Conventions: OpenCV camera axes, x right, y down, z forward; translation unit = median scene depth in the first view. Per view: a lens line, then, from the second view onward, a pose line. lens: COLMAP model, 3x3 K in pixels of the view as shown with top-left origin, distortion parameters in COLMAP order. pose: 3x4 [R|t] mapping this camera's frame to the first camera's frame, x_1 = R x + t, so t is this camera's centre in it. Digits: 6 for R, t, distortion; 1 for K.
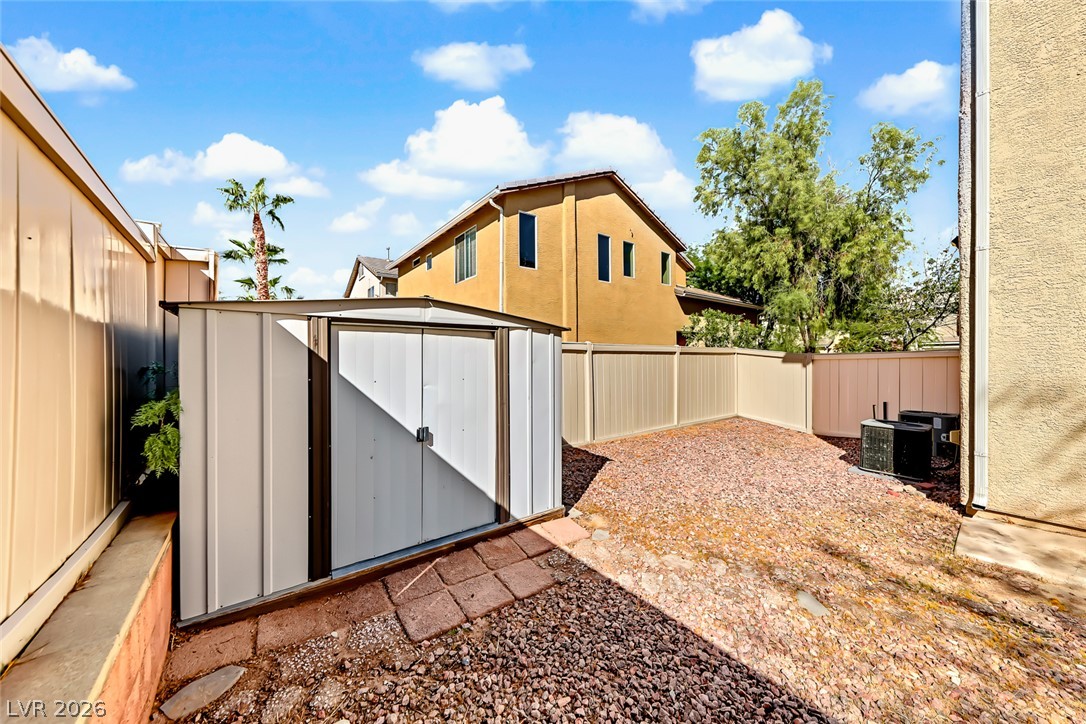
lens RADIAL K [[383.3, 0, 543.0], [0, 383.3, 362.0], [0, 0, 1]] dist [-0.000905, -0.000032]
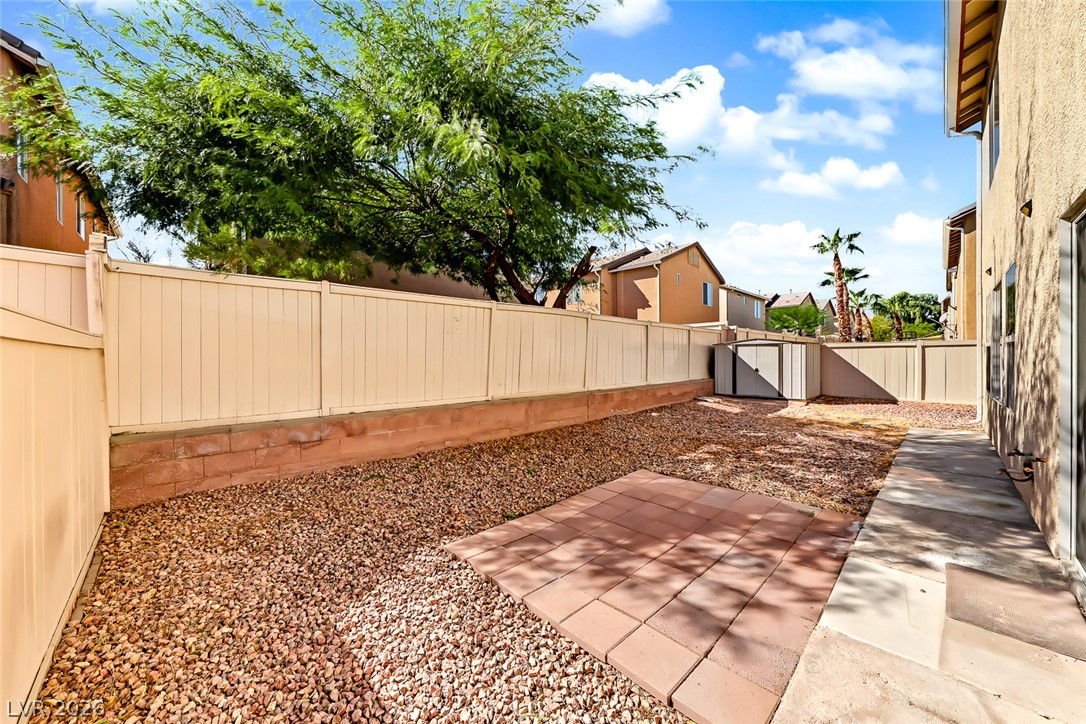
lens RADIAL K [[383.3, 0, 543.0], [0, 383.3, 362.0], [0, 0, 1]] dist [-0.000905, -0.000032]
pose [[0.147100, 0.010850, -0.989062, 2.043758], [-0.002799, 0.999940, 0.010553, 0.034059], [0.989118, 0.001216, 0.147121, -1.144036]]
